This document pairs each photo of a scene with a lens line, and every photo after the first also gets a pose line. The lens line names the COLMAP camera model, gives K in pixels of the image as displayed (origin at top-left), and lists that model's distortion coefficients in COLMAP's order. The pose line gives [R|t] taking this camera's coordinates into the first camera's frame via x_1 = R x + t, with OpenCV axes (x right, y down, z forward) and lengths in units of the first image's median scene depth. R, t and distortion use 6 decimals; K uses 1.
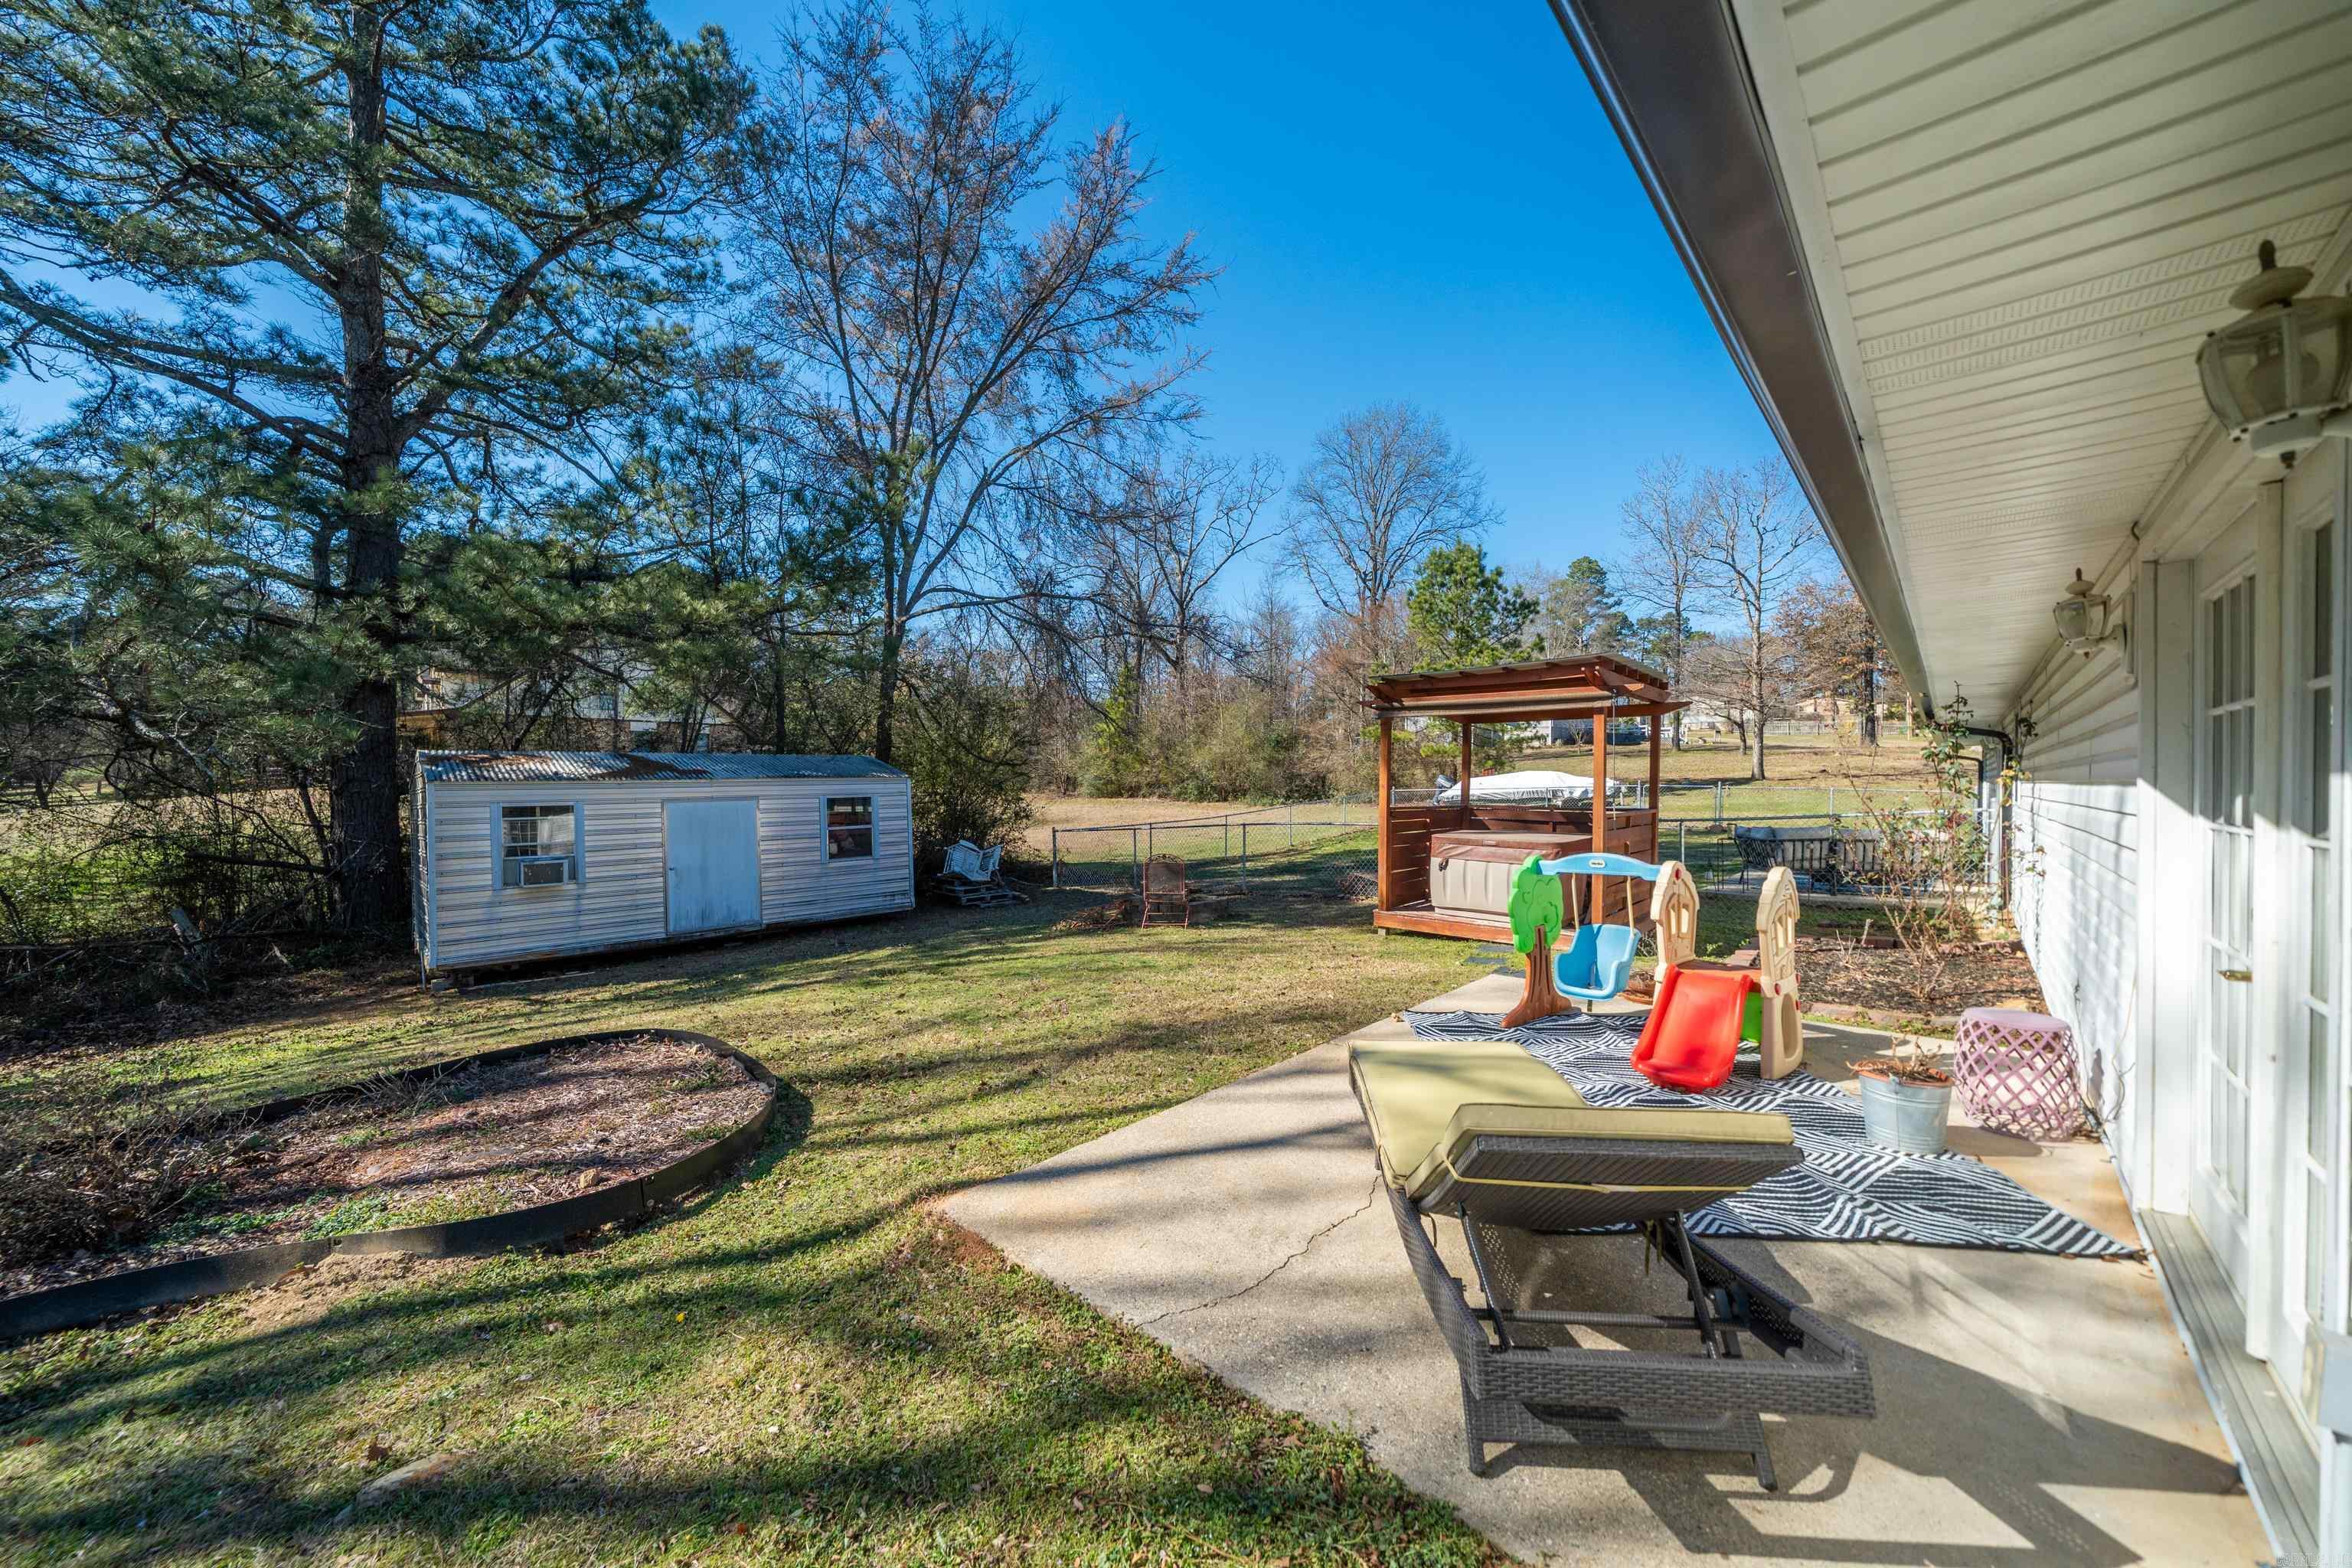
lens RADIAL K [[847.1, 0, 1173.0], [0, 847.1, 789.2], [0, 0, 1]] dist [-0.006536, 0.000125]
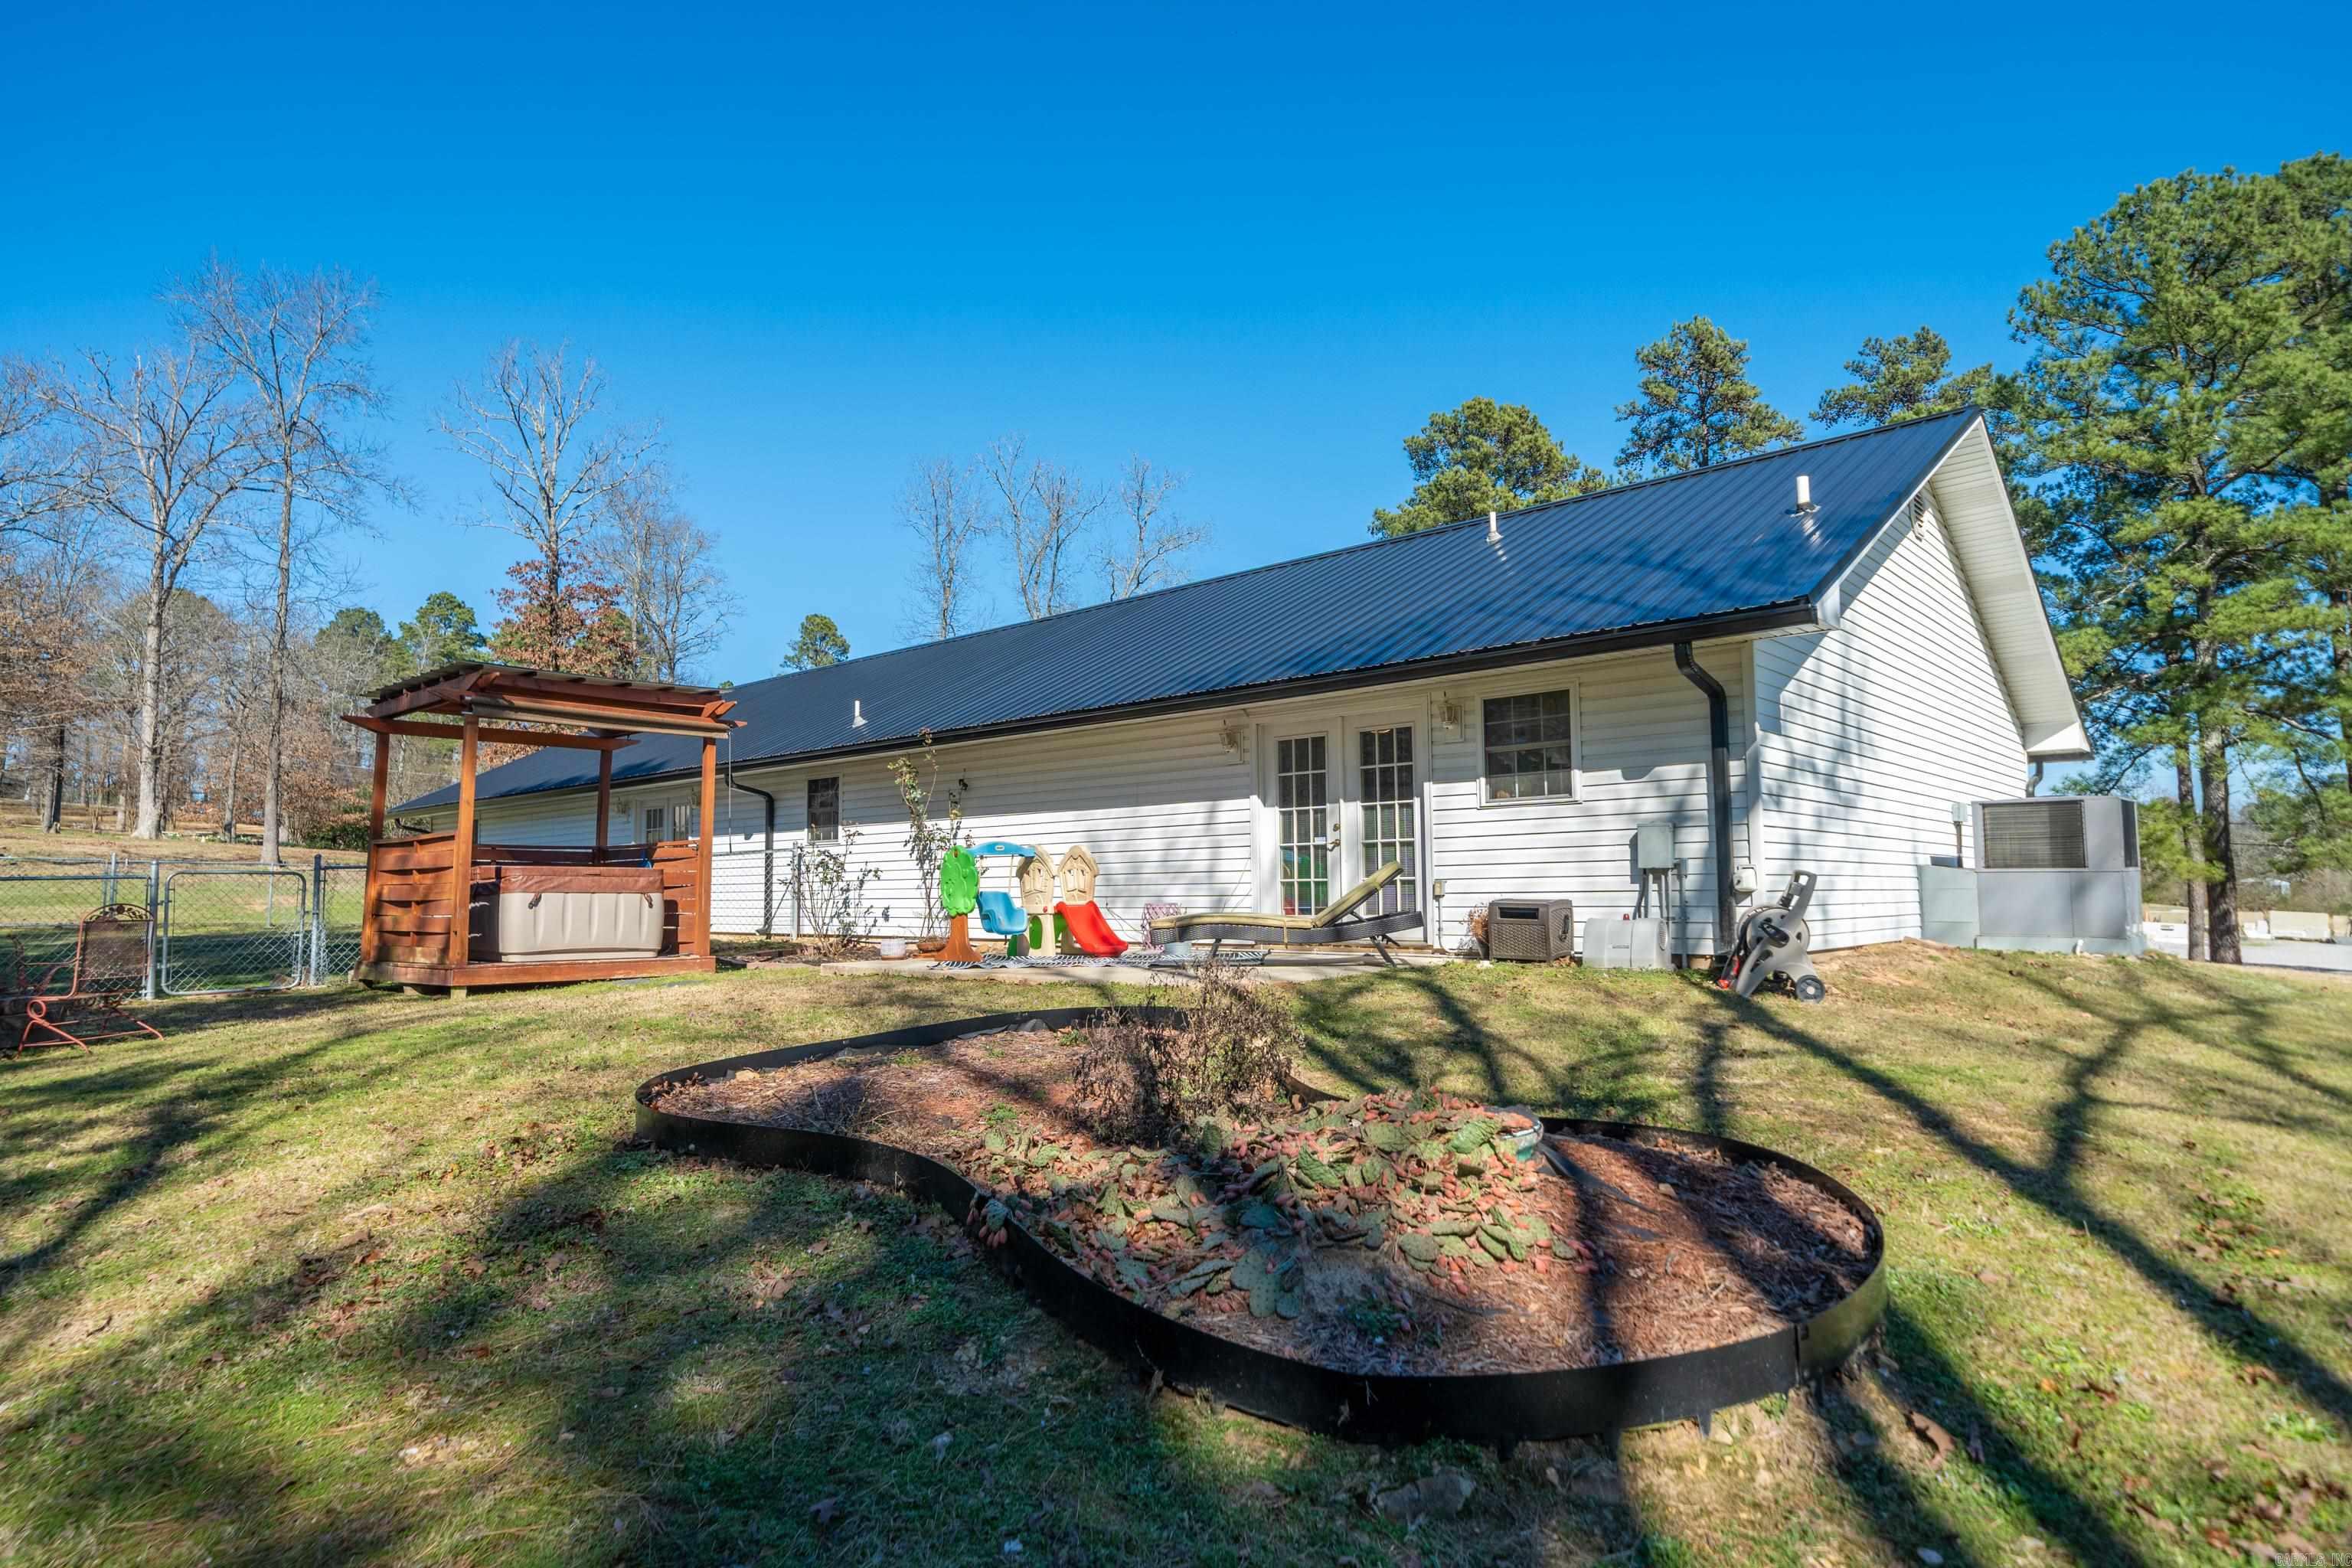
lens RADIAL K [[1300.1, 0, 1173.7], [0, 1300.1, 787.4], [0, 0, 1]] dist [0.000058, 0.000353]
pose [[-0.001780, 0.080371, 0.996763, -0.663202], [0.017037, 0.996623, -0.080329, 0.062416], [-0.999853, 0.016839, -0.003144, 0.250493]]
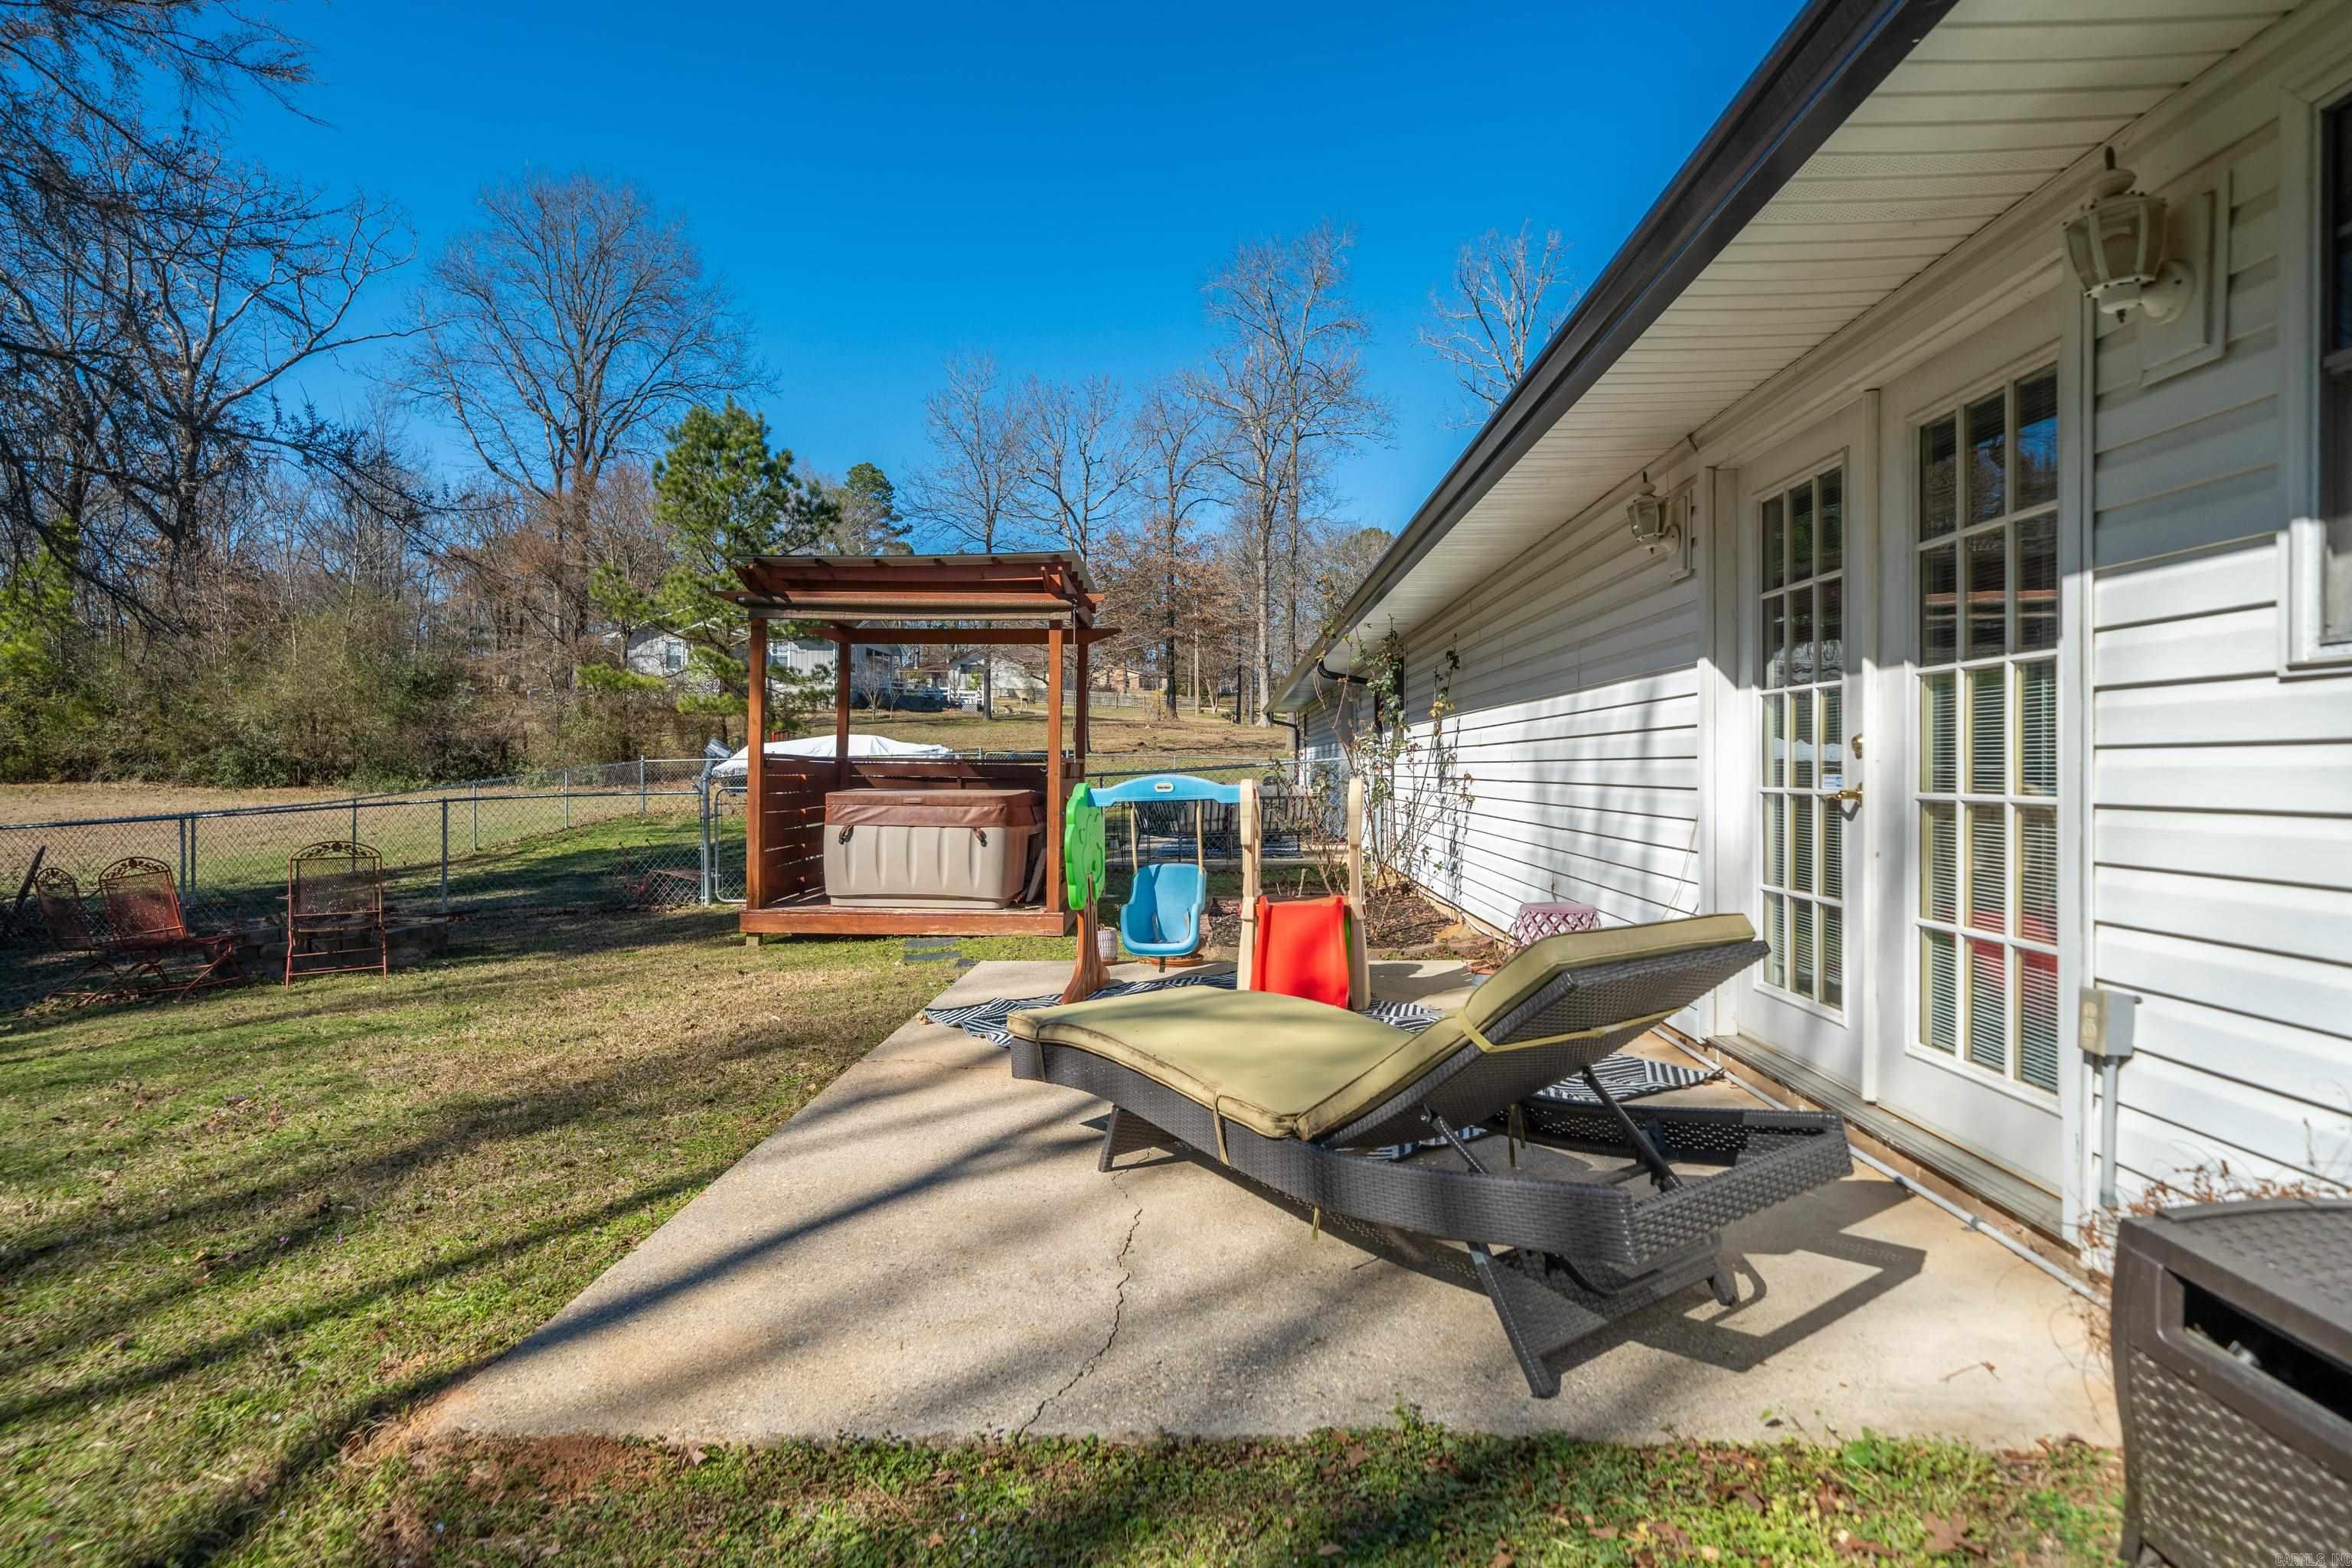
lens RADIAL K [[1212.6, 0, 1172.1], [0, 1212.6, 761.4], [0, 0, 1]] dist [0.004292, 0.000325]
pose [[0.758510, 0.003952, 0.651650, -0.087801], [0.003452, 0.999943, -0.010083, 0.027025], [-0.651653, 0.009898, 0.758453, 0.043470]]
